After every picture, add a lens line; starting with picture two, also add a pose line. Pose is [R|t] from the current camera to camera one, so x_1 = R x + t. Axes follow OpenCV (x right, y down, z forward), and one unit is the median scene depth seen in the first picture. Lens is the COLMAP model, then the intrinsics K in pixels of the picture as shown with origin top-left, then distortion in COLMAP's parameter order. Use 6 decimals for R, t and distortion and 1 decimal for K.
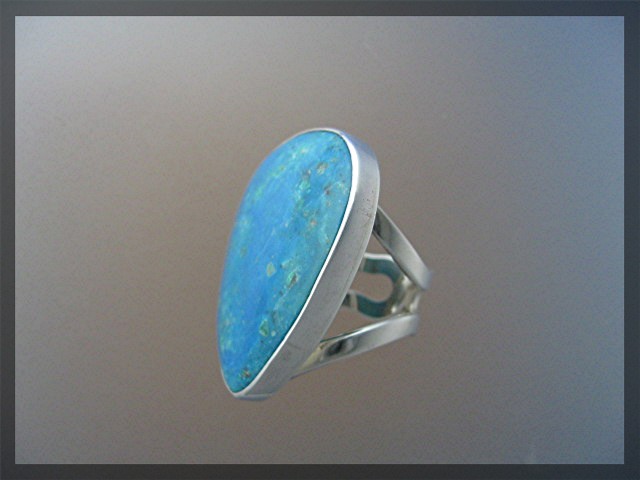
lens RADIAL K [[644.2, 0, 319.7], [0, 644.2, 240.1], [0, 0, 1]] dist [-0.022234, 0.000000]
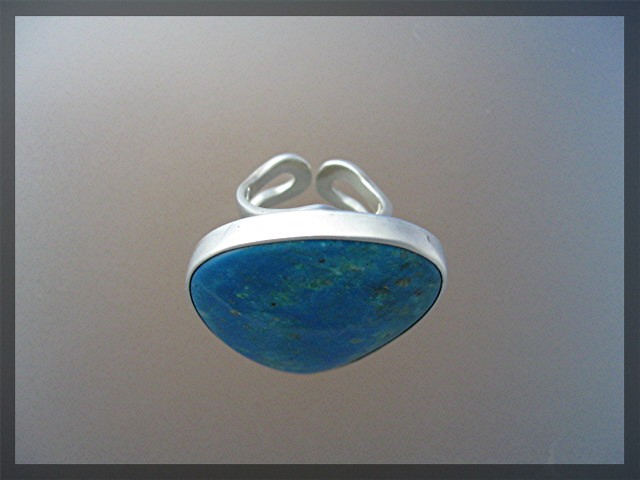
lens RADIAL K [[644.2, 0, 321.7], [0, 644.2, 239.9], [0, 0, 1]] dist [-0.022234, 0.000000]
pose [[0.523743, -0.795724, 0.304166, -0.305625], [0.014435, 0.365292, 0.930781, -1.039372], [-0.851754, -0.483099, 0.202805, 0.935419]]
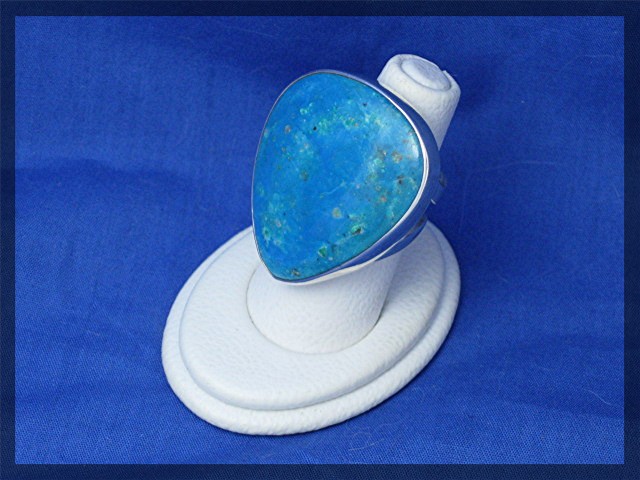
lens RADIAL K [[2182.8, 0, 319.8], [0, 2182.8, 239.9], [0, 0, 1]] dist [-0.084869, 0.000000]
pose [[0.948715, 0.045259, 0.312877, -1.478496], [-0.216262, 0.814803, 0.537891, -2.257988], [-0.230589, -0.577968, 0.782803, -2.426997]]
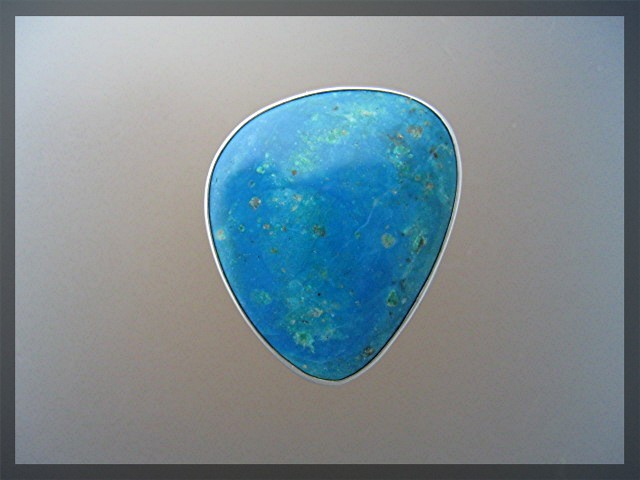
lens RADIAL K [[644.2, 0, 321.9], [0, 644.2, 239.4], [0, 0, 1]] dist [-0.022234, 0.000000]
pose [[0.456505, -0.236152, 0.857809, -0.982191], [0.096221, 0.971581, 0.216267, -0.180823], [-0.884503, -0.016187, 0.466254, 0.648776]]
